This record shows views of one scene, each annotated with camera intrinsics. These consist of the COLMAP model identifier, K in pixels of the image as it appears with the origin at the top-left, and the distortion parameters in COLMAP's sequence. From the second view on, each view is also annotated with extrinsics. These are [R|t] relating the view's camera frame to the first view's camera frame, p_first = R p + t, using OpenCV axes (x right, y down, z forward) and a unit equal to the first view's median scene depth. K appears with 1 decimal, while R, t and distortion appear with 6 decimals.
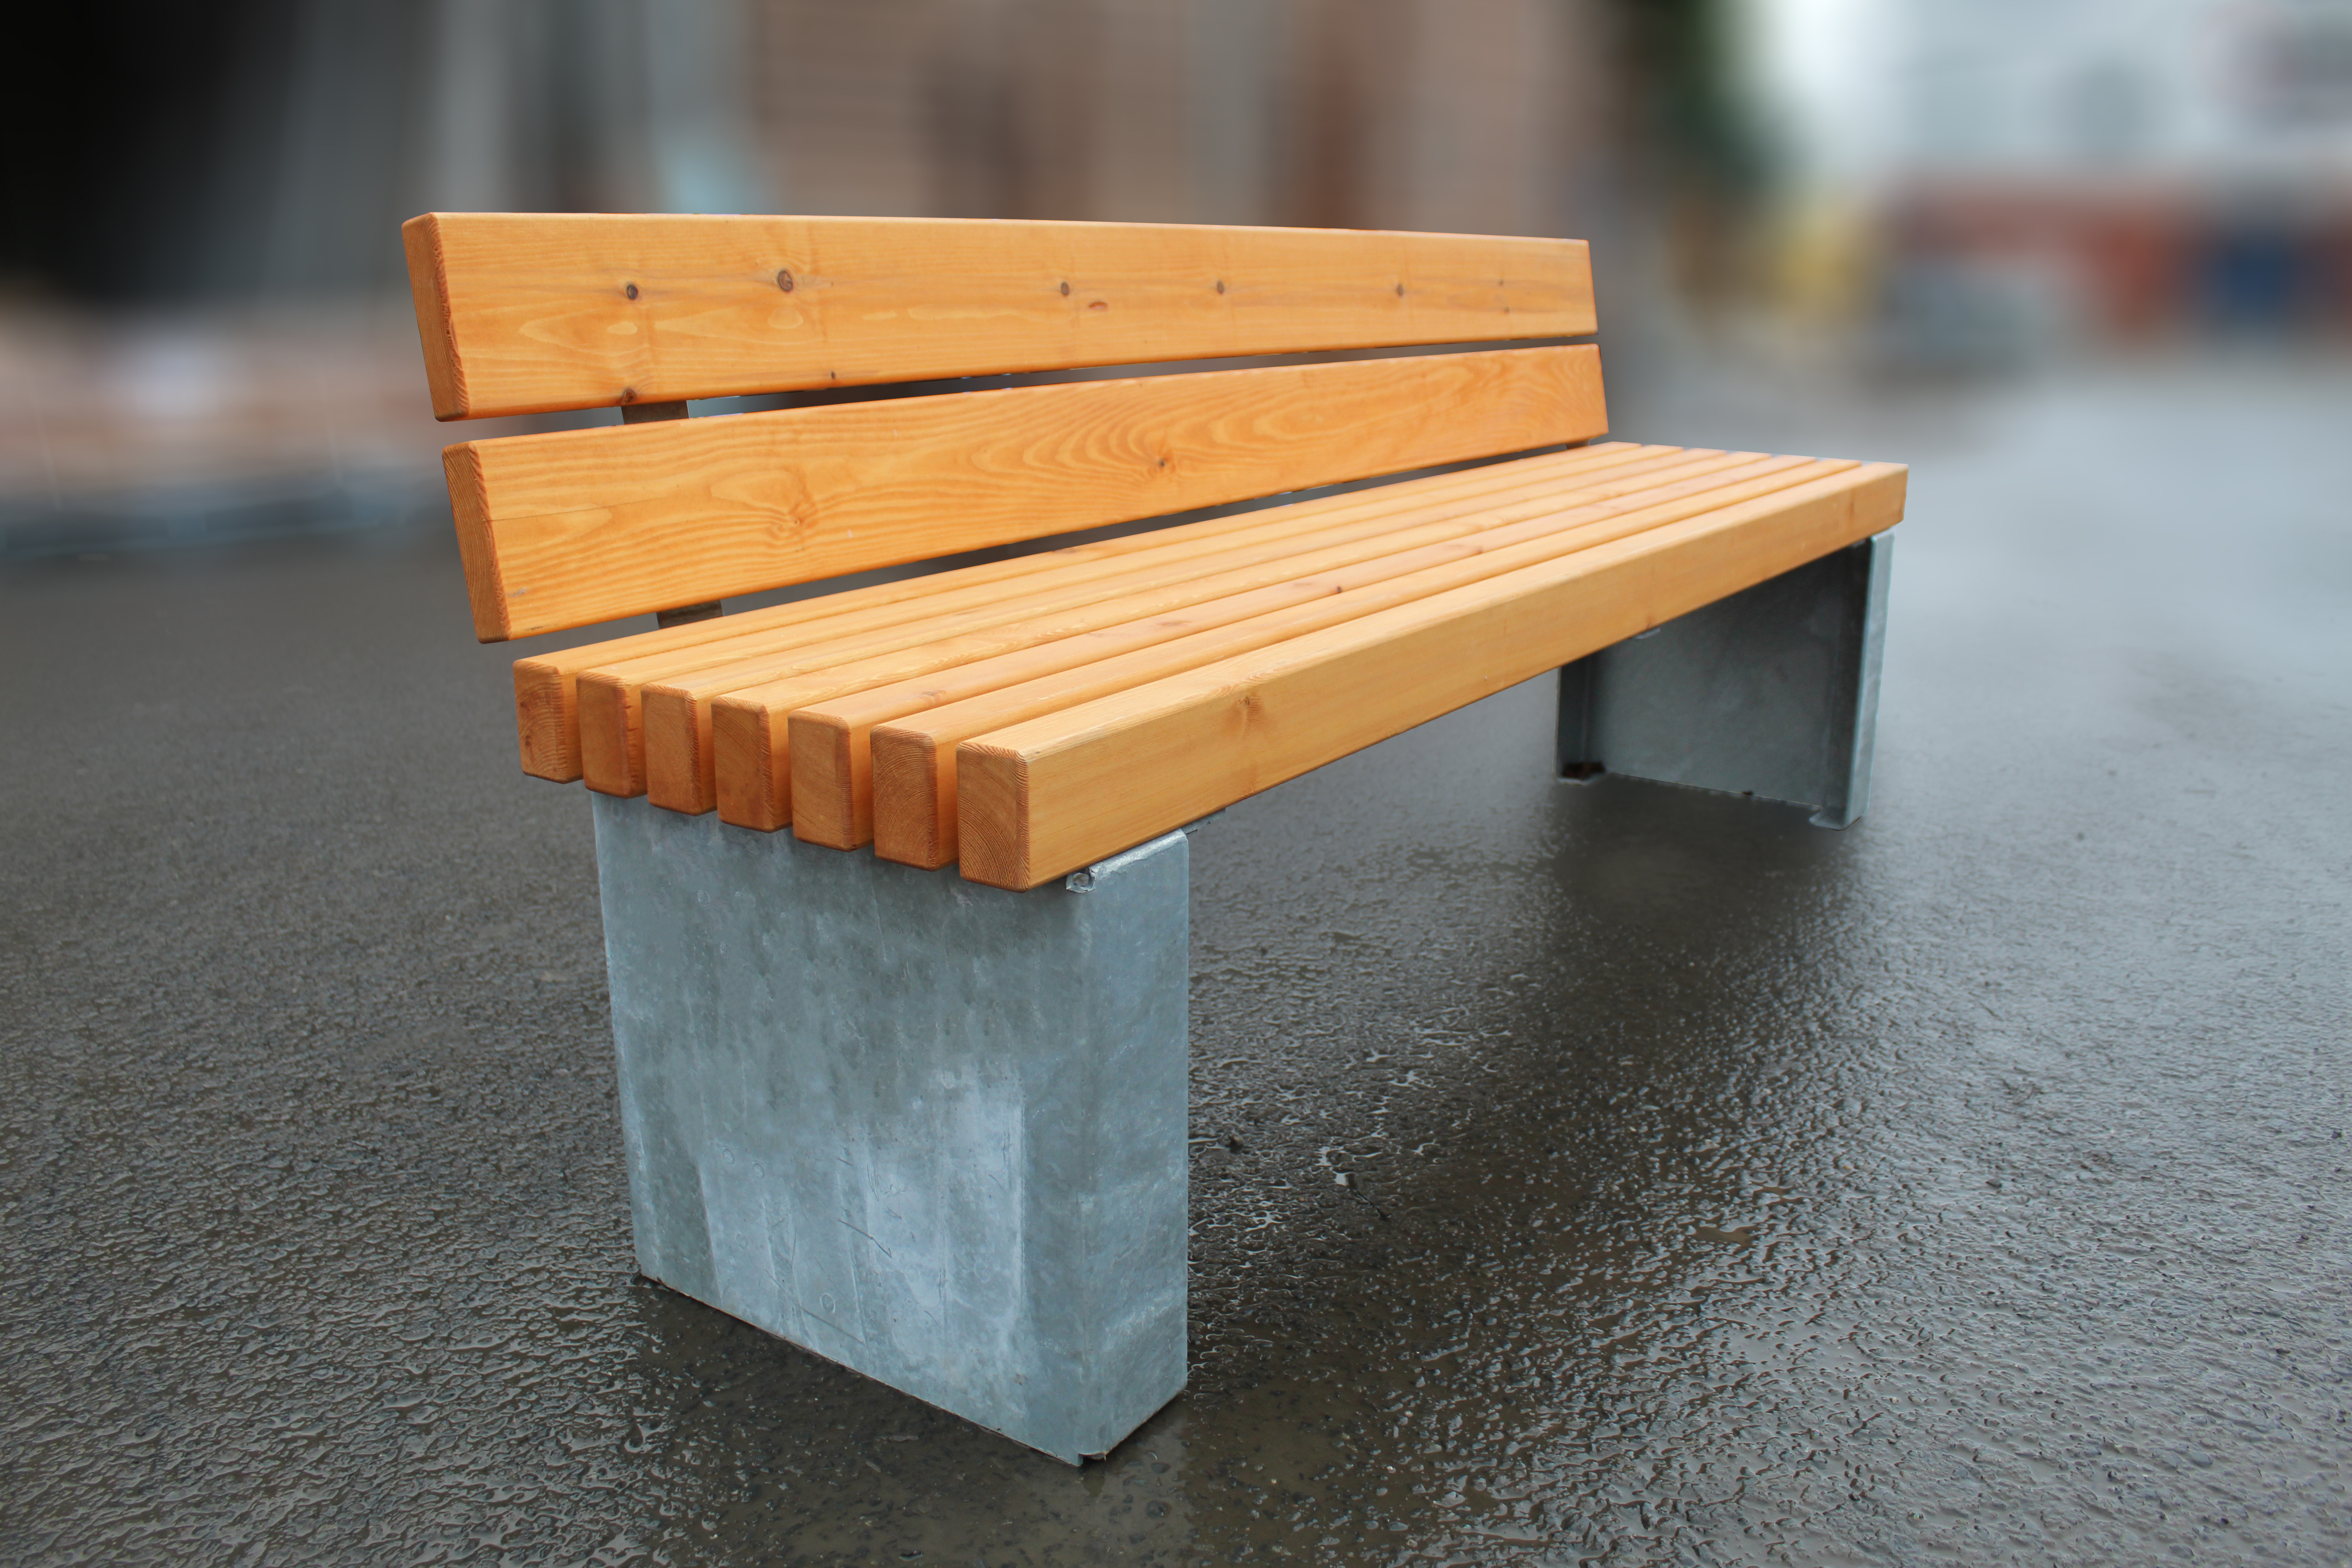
lens RADIAL K [[1949.6, 0, 1176.0], [0, 1949.6, 784.0], [0, 0, 1]] dist [-0.171984, 0.155544]
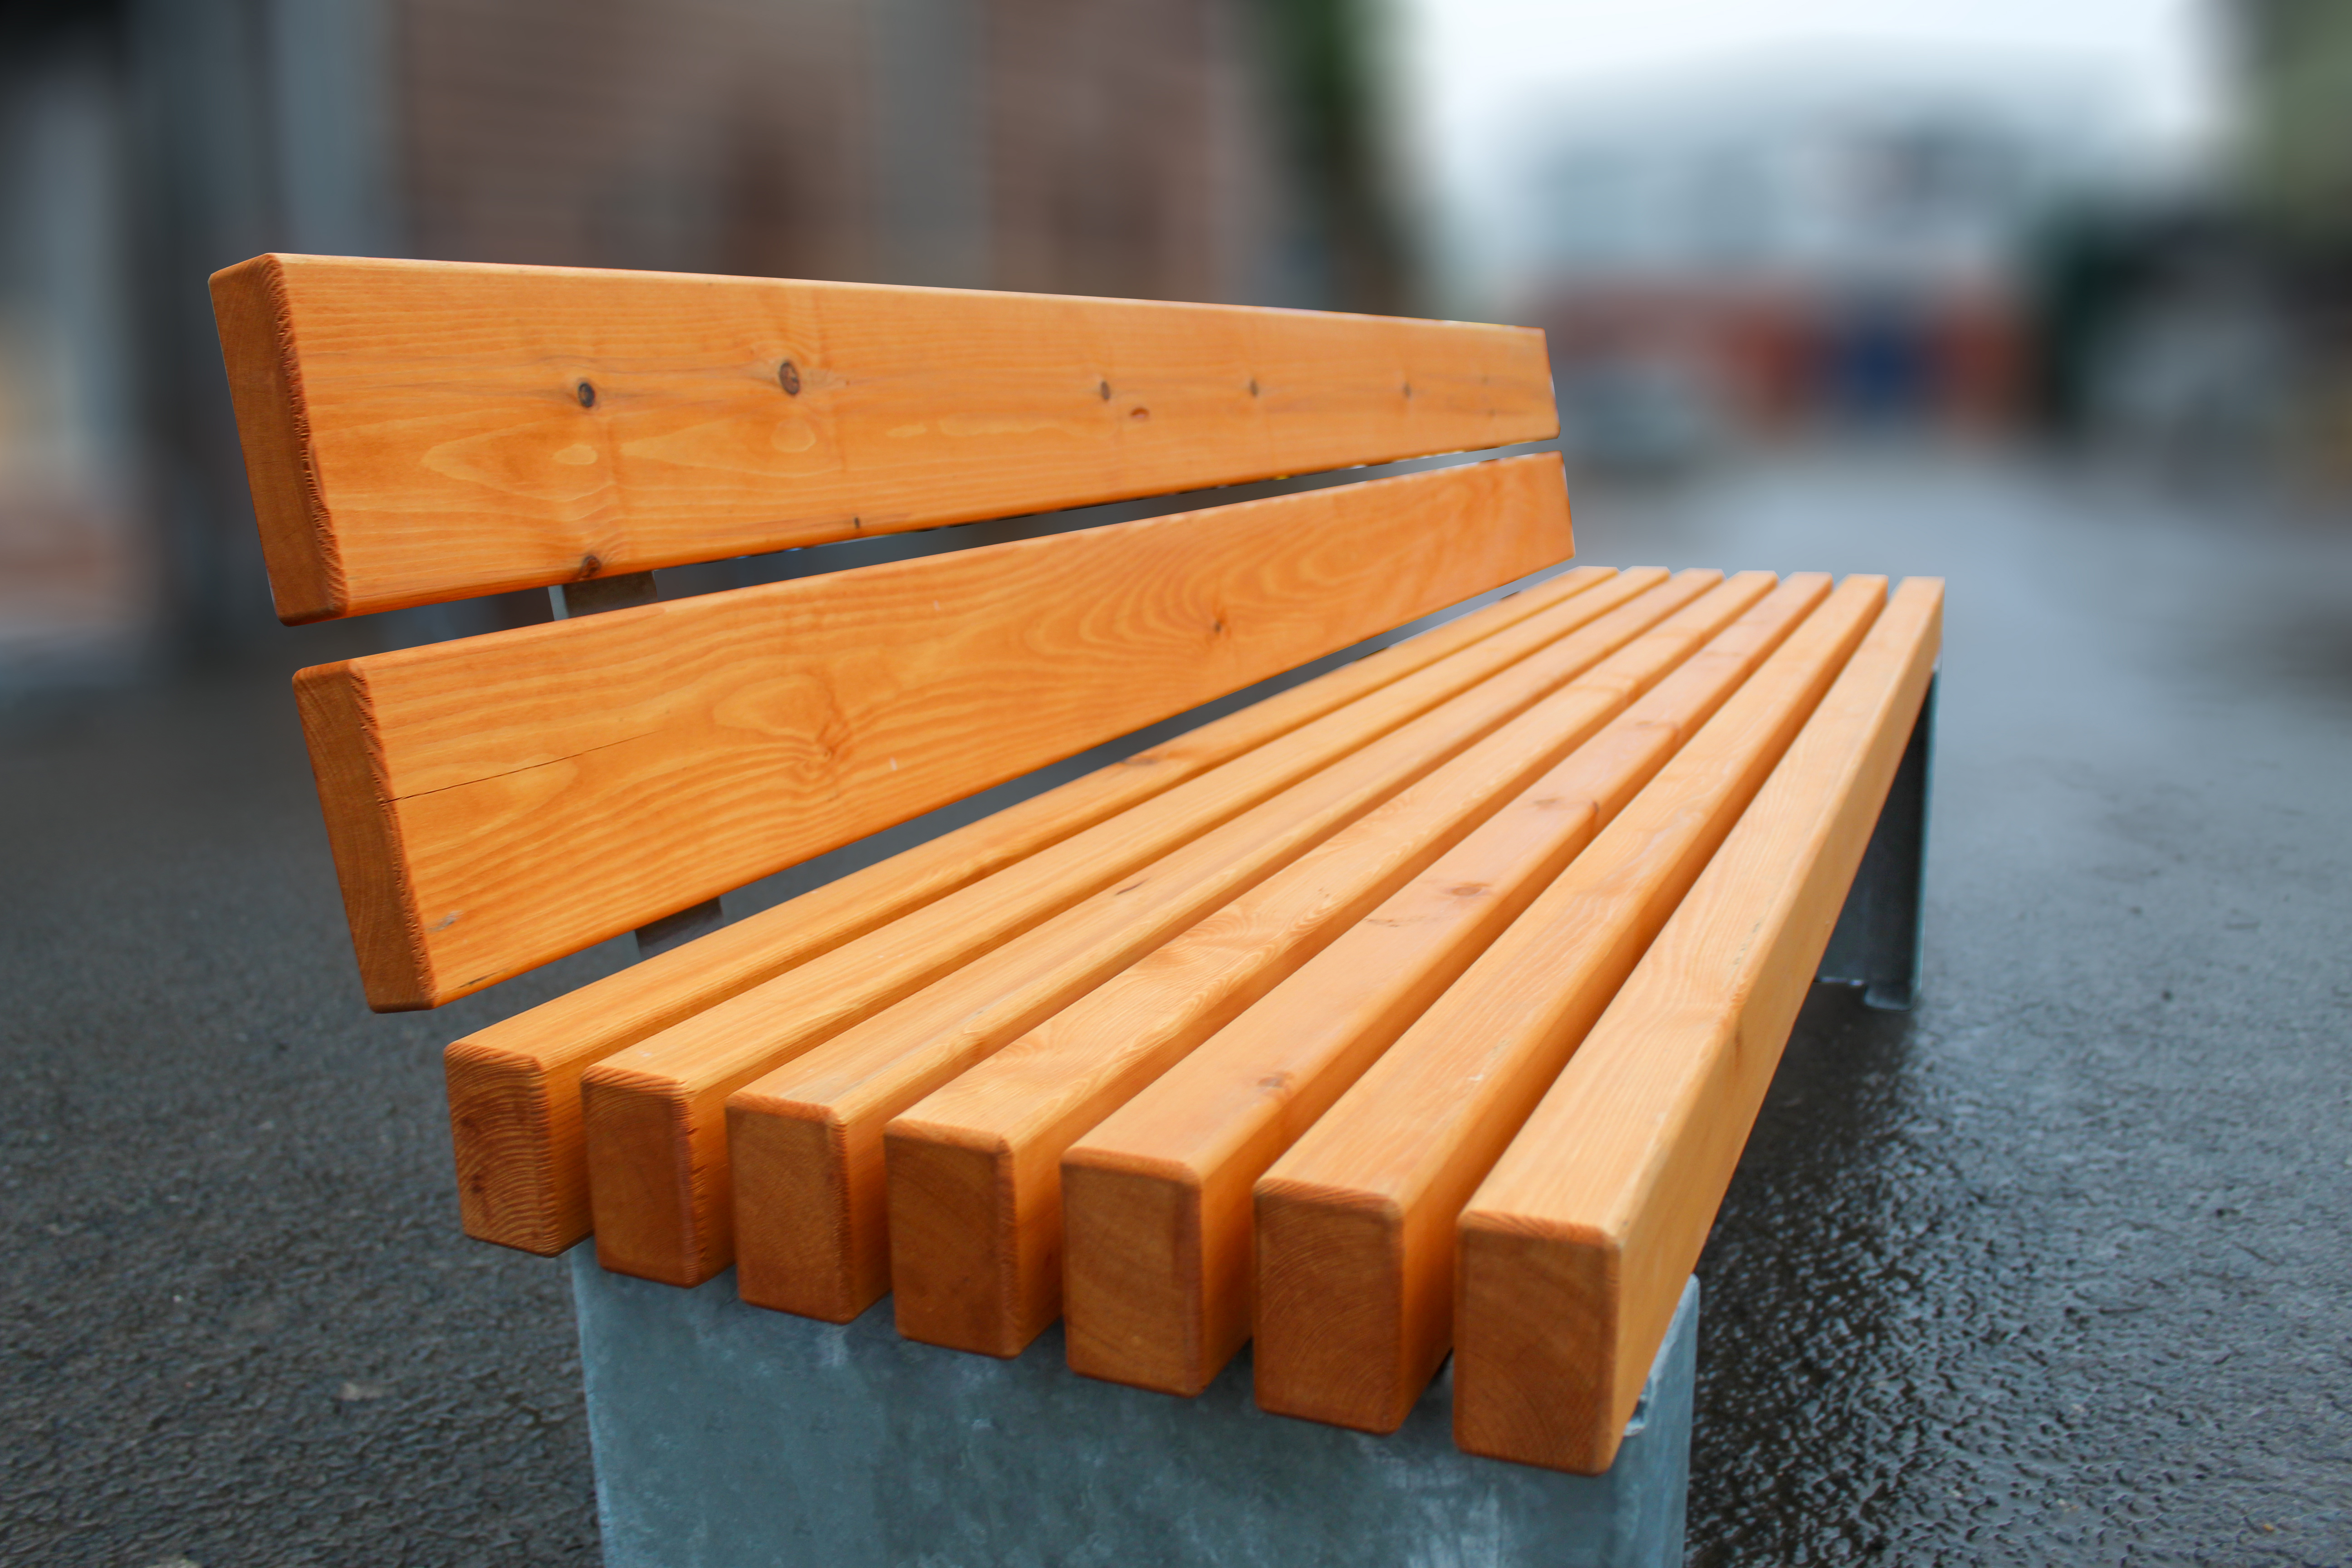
lens RADIAL K [[2005.7, 0, 1183.6], [0, 2005.7, 769.6], [0, 0, 1]] dist [-0.170870, 0.152539]
pose [[0.983006, -0.053300, 0.175668, -0.198814], [0.065826, 0.995628, -0.066264, -0.080070], [-0.171368, 0.076701, 0.982217, 0.338952]]
